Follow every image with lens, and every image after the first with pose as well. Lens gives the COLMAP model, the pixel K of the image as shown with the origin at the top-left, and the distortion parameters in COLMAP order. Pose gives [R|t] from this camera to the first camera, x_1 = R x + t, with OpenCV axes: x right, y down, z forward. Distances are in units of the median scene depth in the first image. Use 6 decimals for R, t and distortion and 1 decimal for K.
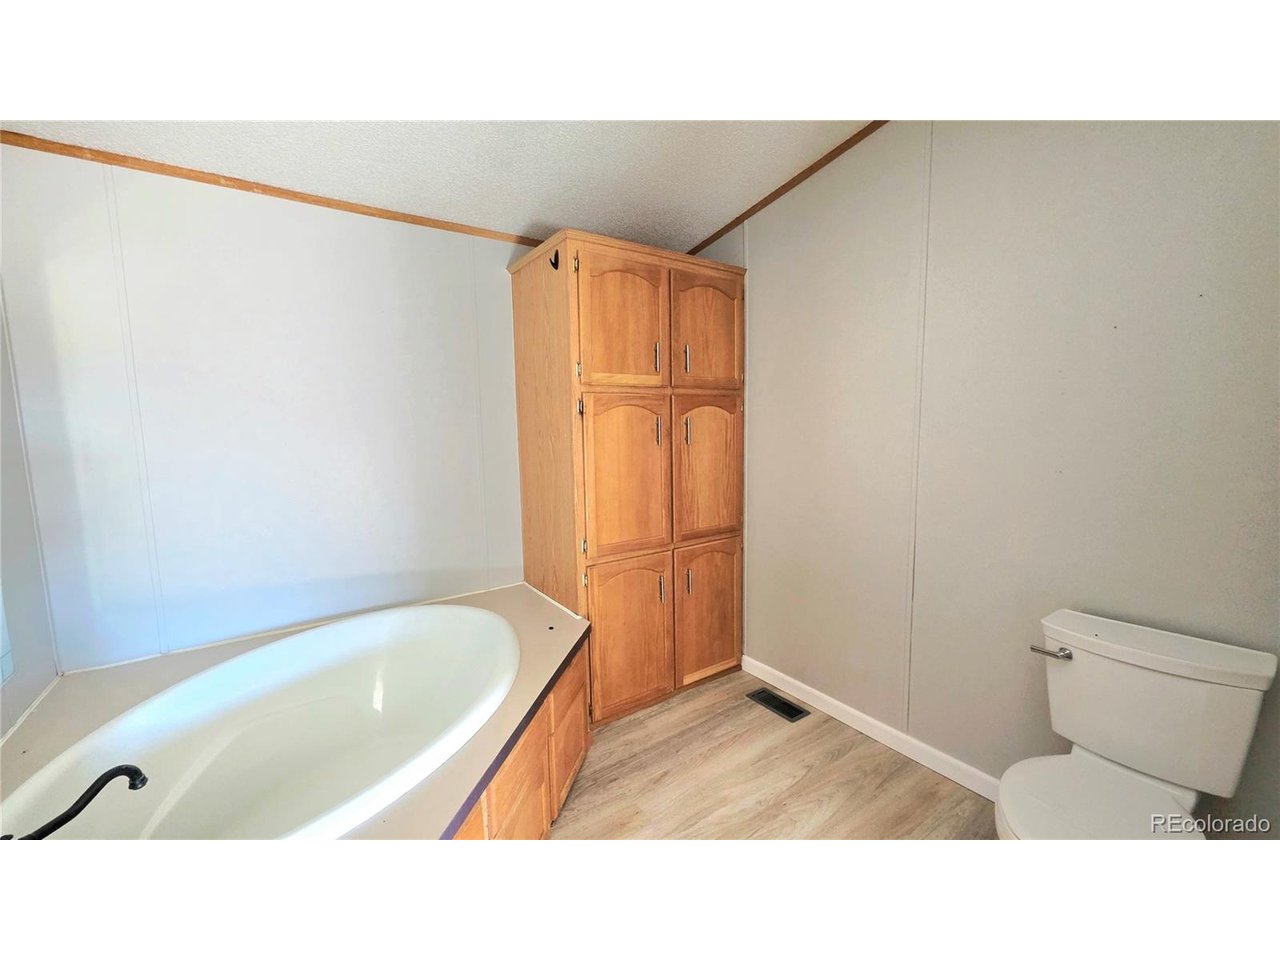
lens RADIAL K [[510.6, 0, 638.9], [0, 510.6, 477.4], [0, 0, 1]] dist [-0.000468, -0.000909]
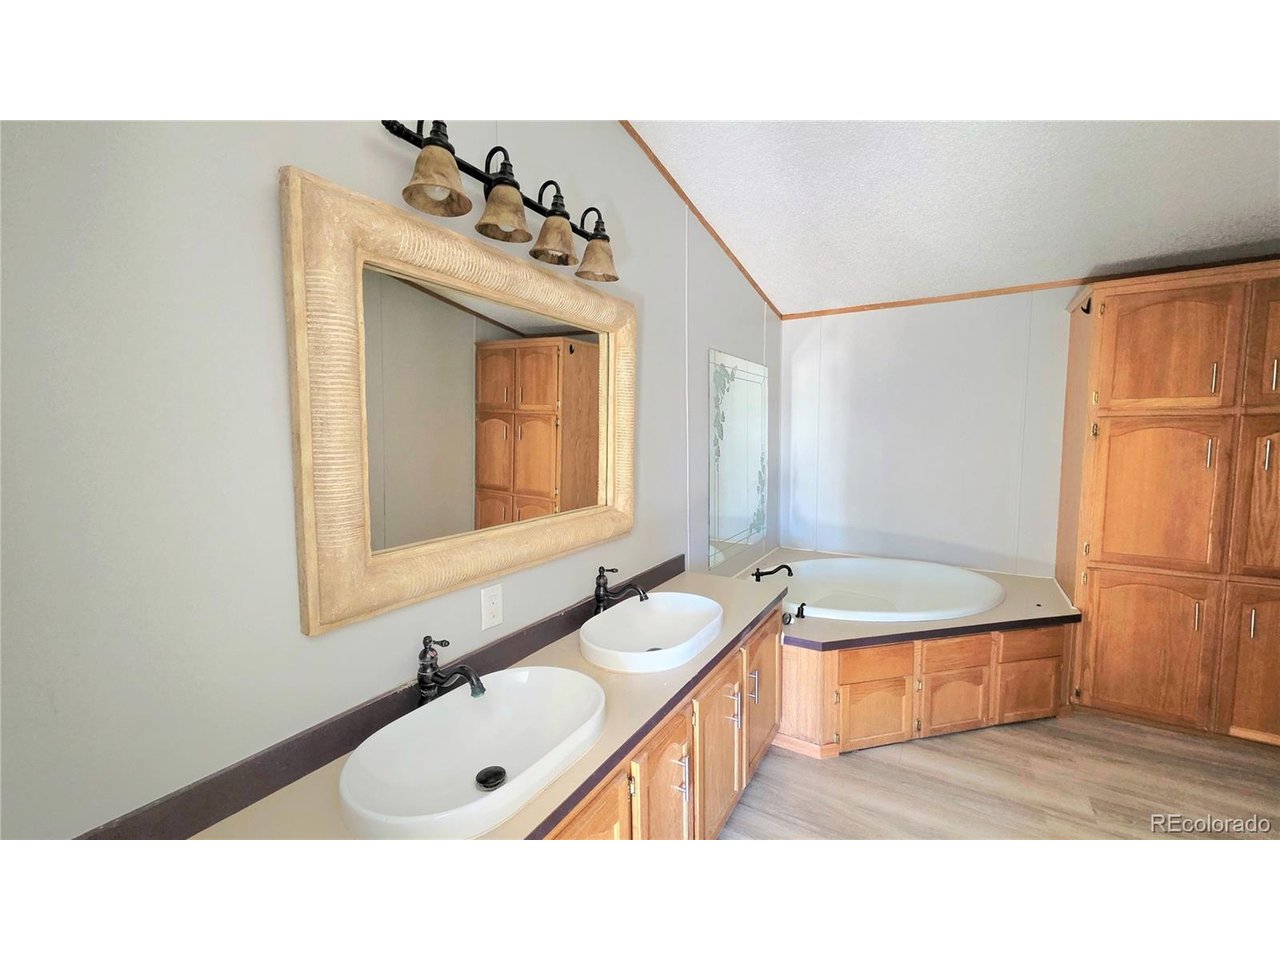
lens RADIAL K [[510.6, 0, 639.3], [0, 510.6, 473.0], [0, 0, 1]] dist [-0.000468, -0.000909]
pose [[0.388253, 0.081993, -0.917898, 0.530822], [-0.095647, 0.994240, 0.048355, 0.004311], [0.916576, 0.069021, 0.393859, -0.389191]]
